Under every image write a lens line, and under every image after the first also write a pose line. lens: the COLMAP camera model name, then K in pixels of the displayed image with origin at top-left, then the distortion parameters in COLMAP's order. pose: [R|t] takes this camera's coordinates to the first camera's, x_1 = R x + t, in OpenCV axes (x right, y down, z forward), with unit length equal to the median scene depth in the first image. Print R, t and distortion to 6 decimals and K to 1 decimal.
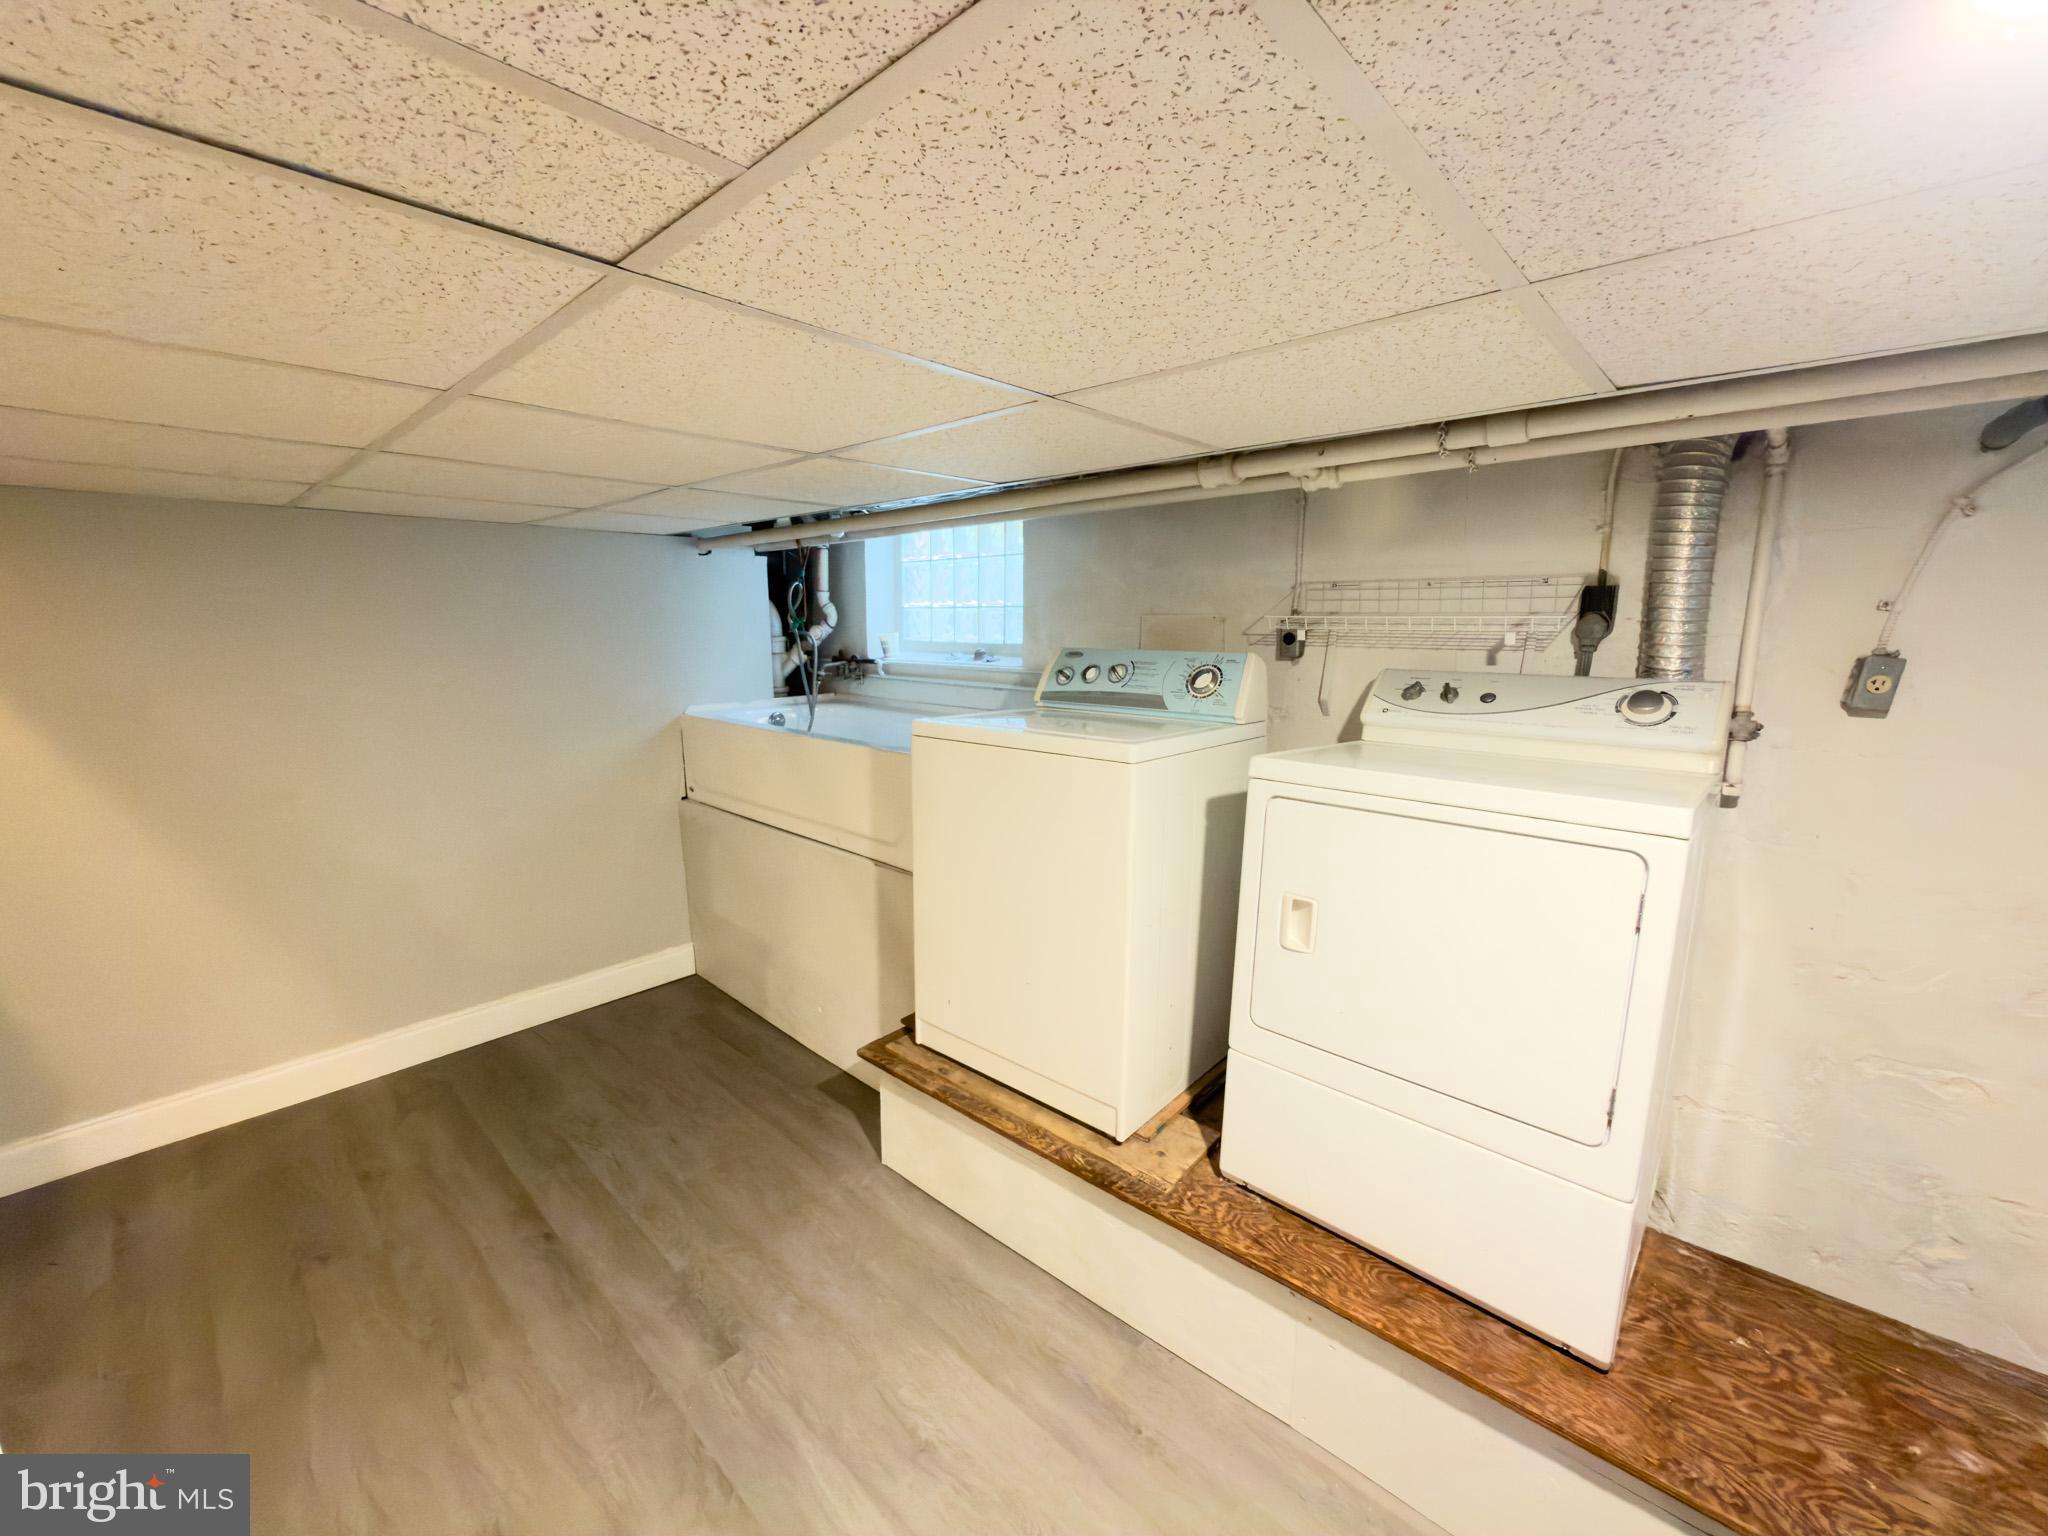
lens RADIAL K [[820.5, 0, 1022.3], [0, 820.5, 766.0], [0, 0, 1]] dist [-0.002645, 0.000902]
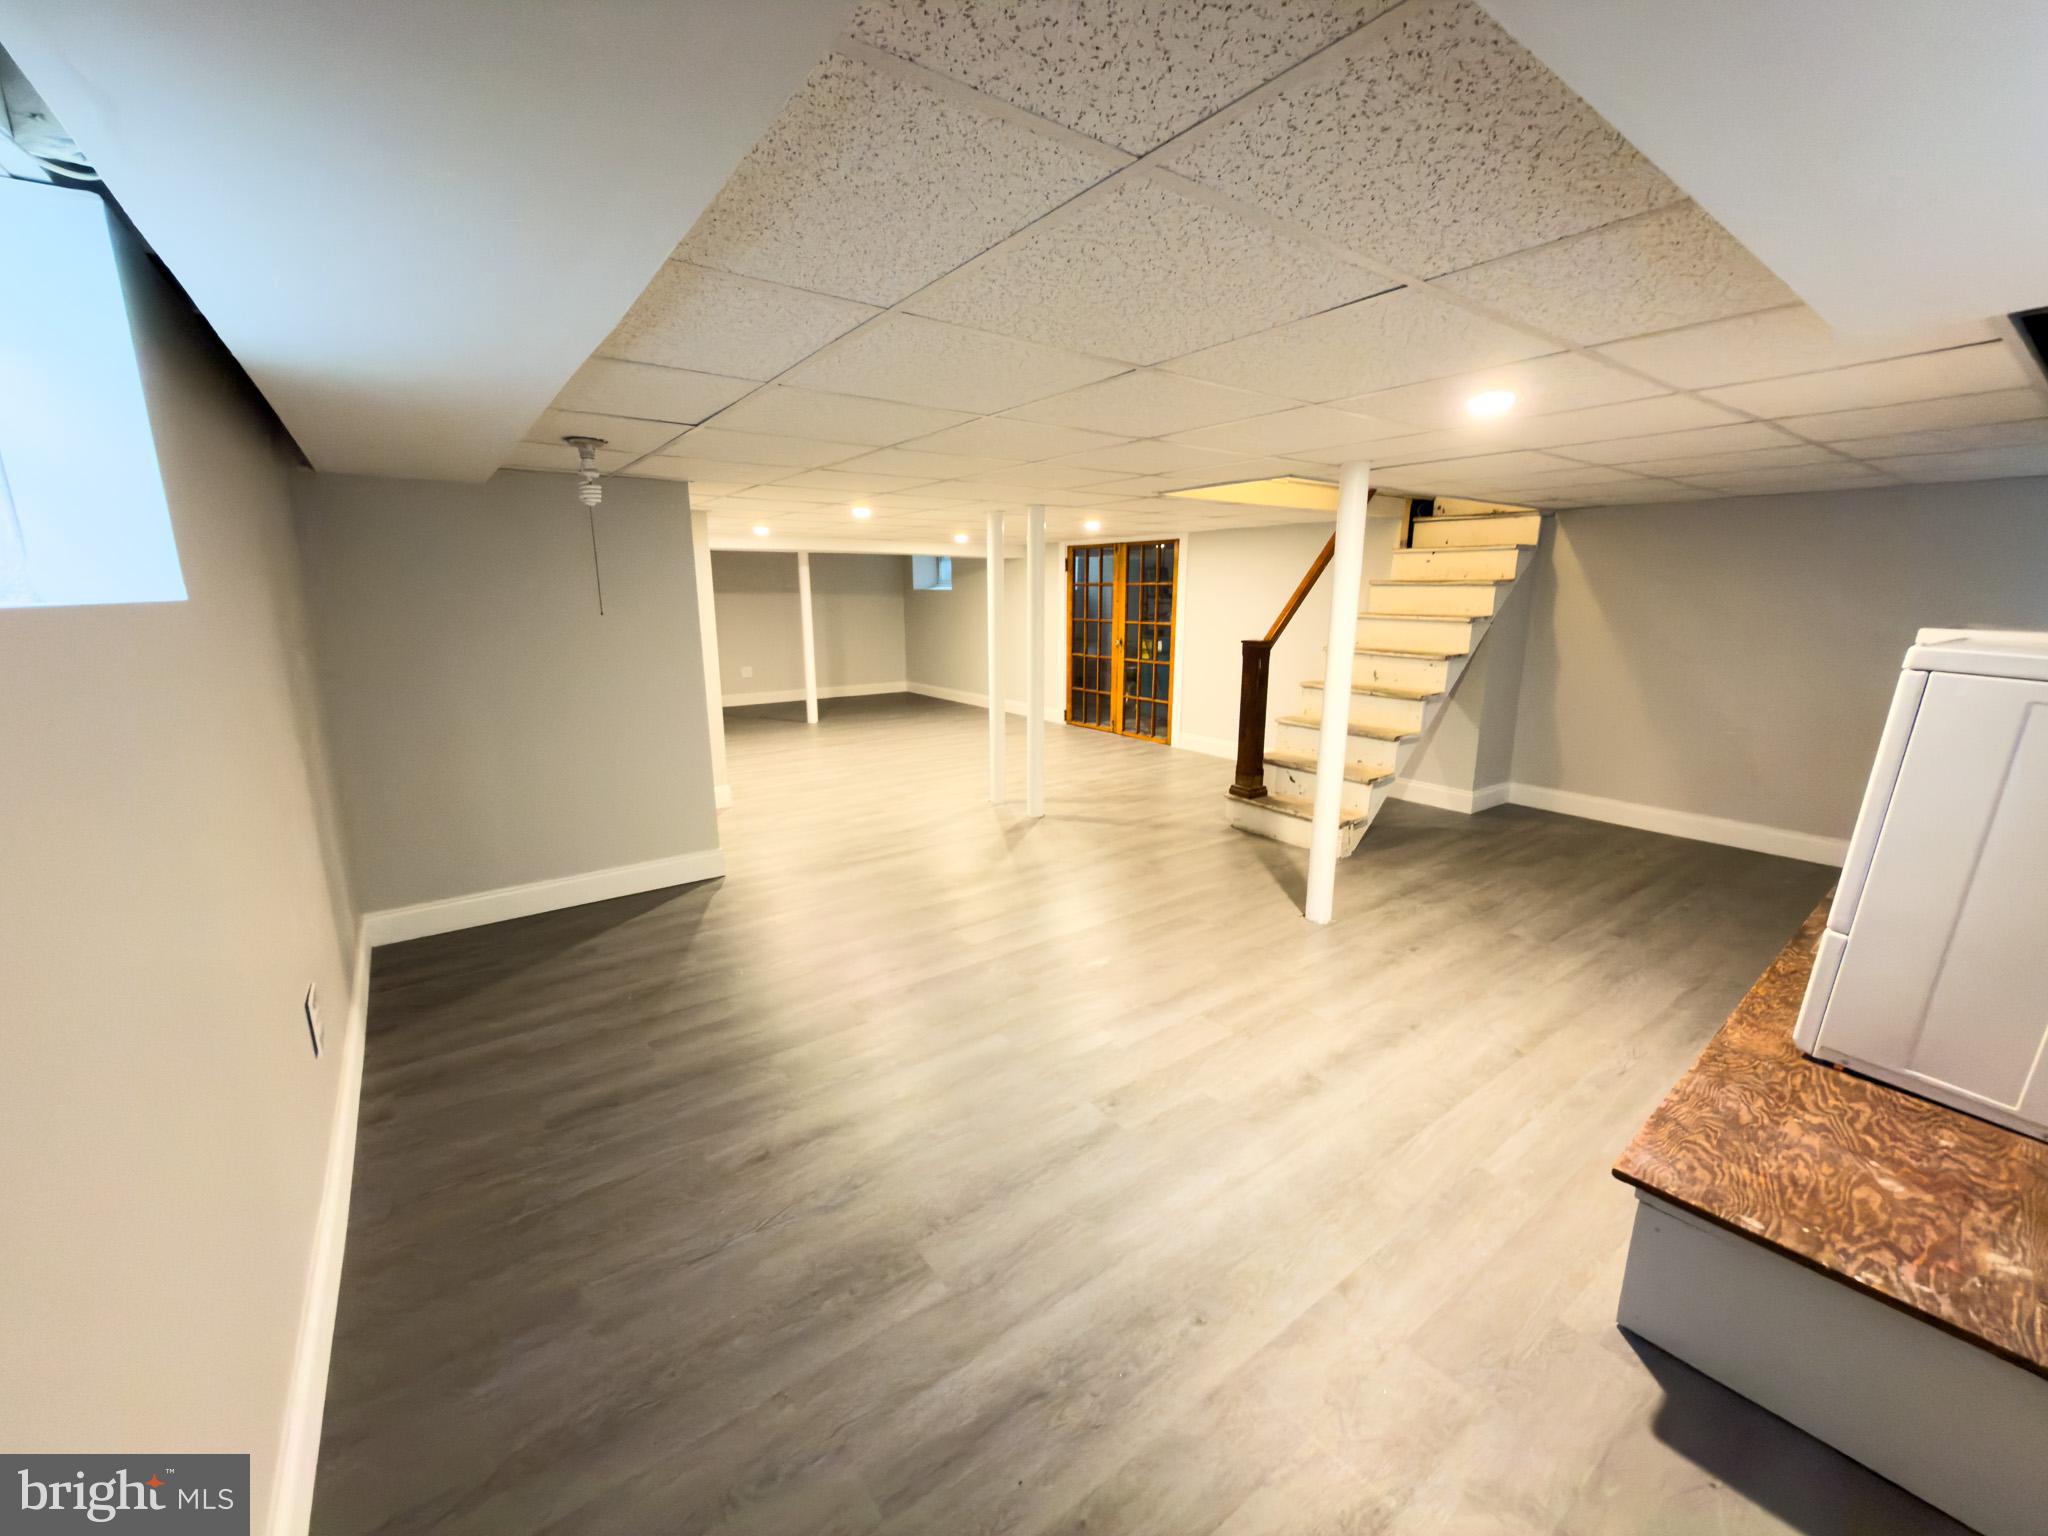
lens RADIAL K [[820.5, 0, 1022.6], [0, 820.5, 767.9], [0, 0, 1]] dist [-0.002645, 0.000902]
pose [[-0.198967, 0.200609, -0.959254, 1.677781], [-0.178469, 0.955040, 0.236745, 0.128559], [0.963619, 0.218301, -0.154219, -0.141473]]
